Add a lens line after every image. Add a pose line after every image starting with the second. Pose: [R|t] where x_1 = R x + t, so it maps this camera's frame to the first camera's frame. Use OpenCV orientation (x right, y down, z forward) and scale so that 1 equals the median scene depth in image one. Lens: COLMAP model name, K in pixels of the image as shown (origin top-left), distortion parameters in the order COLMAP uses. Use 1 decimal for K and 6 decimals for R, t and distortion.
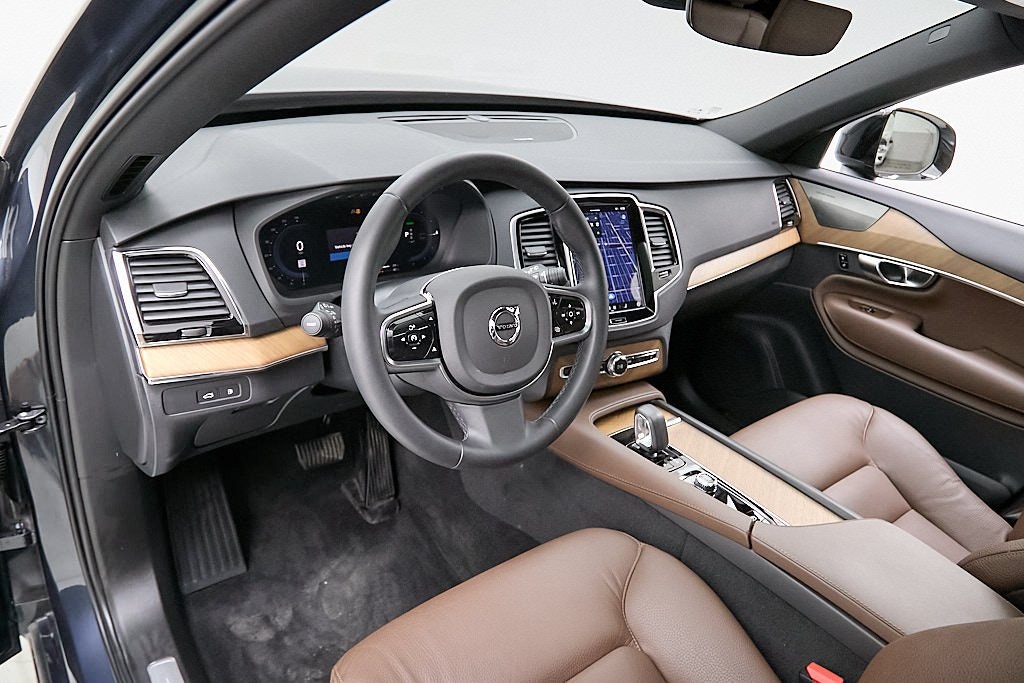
lens RADIAL K [[700.3, 0, 511.6], [0, 700.3, 345.2], [0, 0, 1]] dist [-0.005438, -0.001183]
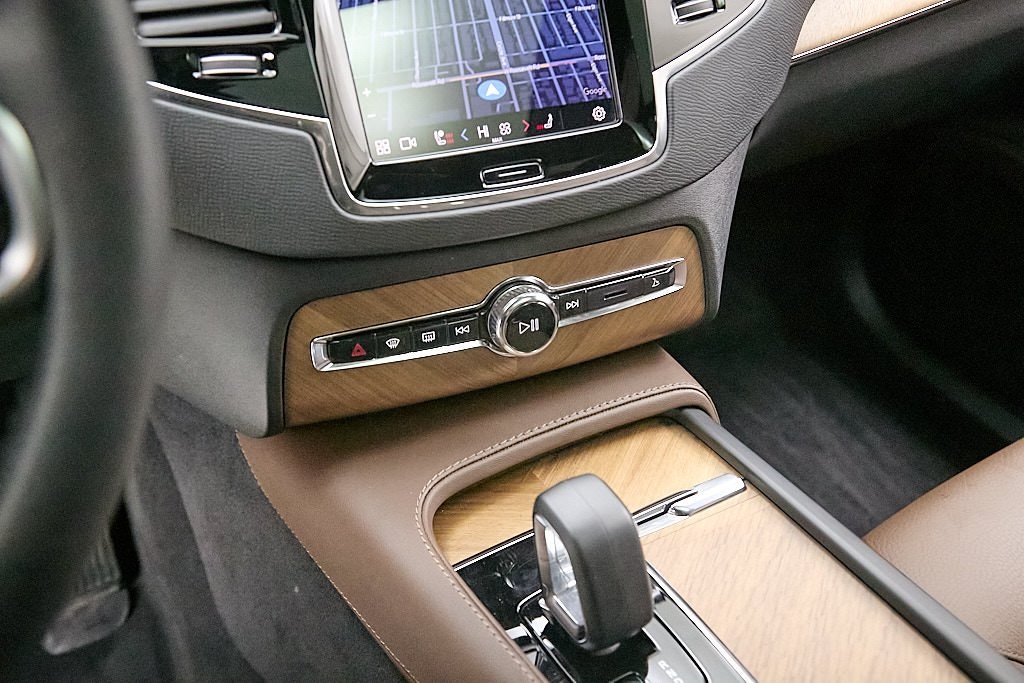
lens RADIAL K [[1032.9, 0, 508.2], [0, 1032.9, 350.4], [0, 0, 1]] dist [0.004059, 0.000000]
pose [[0.988524, -0.000528, -0.151066, 0.205812], [0.026087, 0.985567, 0.167261, -0.033079], [0.148798, -0.169282, 0.974270, 0.537899]]
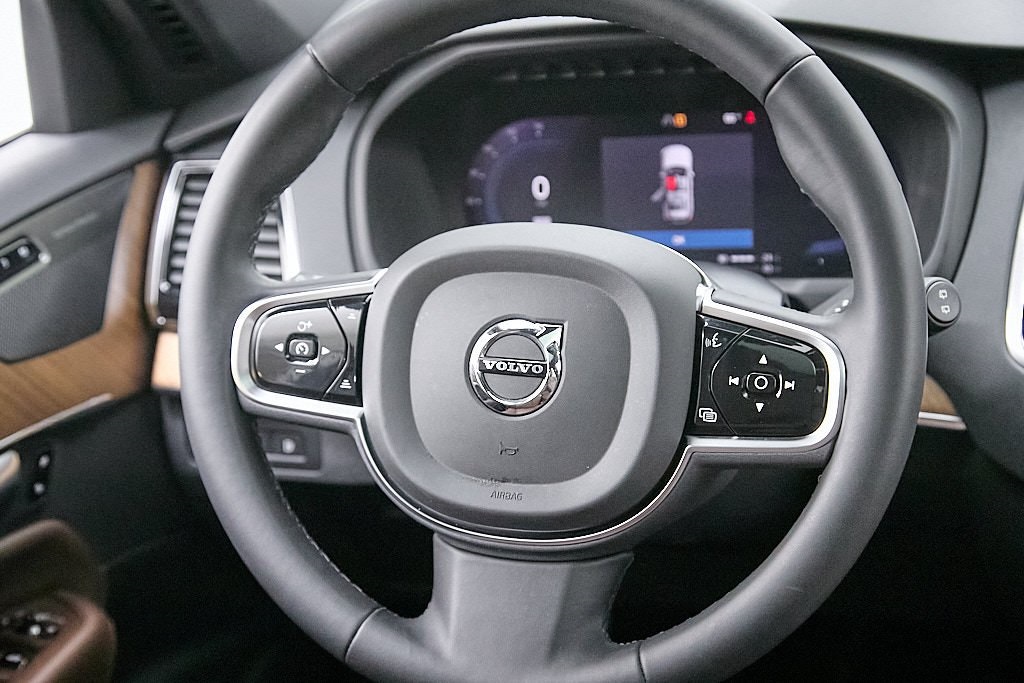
lens RADIAL K [[1877.2, 0, 508.2], [0, 1877.2, 349.6], [0, 0, 1]] dist [-0.044907, 0.000000]
pose [[0.543070, 0.111522, -0.832249, 0.576613], [-0.217187, 0.976069, -0.010927, -0.015712], [0.811113, 0.186688, 0.554295, 0.253303]]
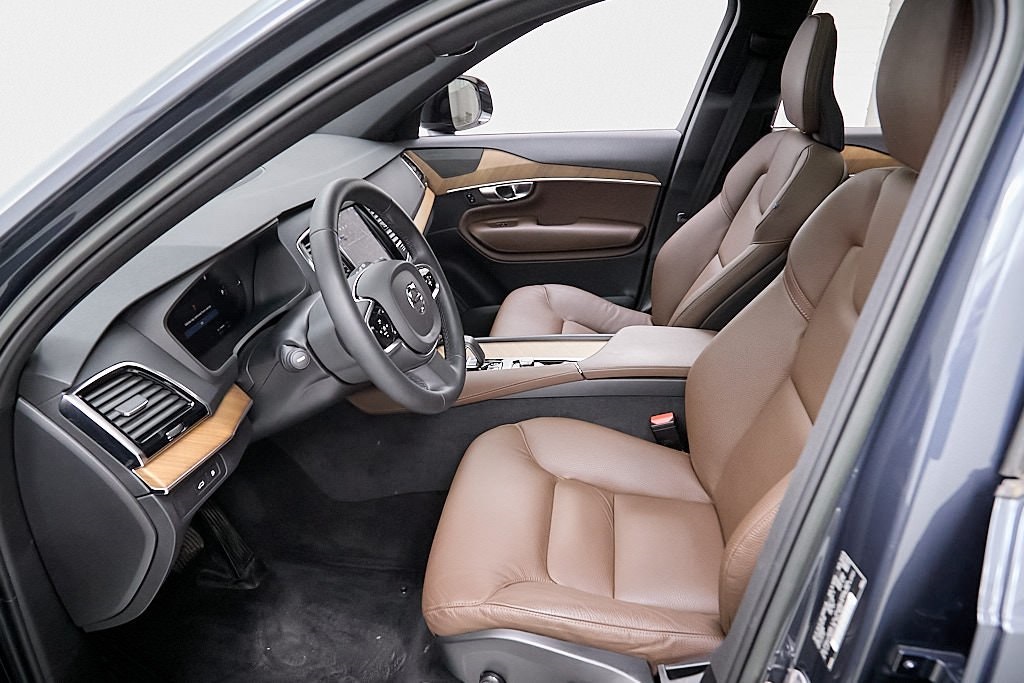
lens RADIAL K [[700.3, 0, 522.9], [0, 700.3, 358.7], [0, 0, 1]] dist [-0.005438, -0.001183]
pose [[0.693759, -0.455170, 0.558139, -0.415357], [0.445178, 0.880208, 0.164472, -0.035586], [-0.566141, 0.134367, 0.813284, -0.097212]]
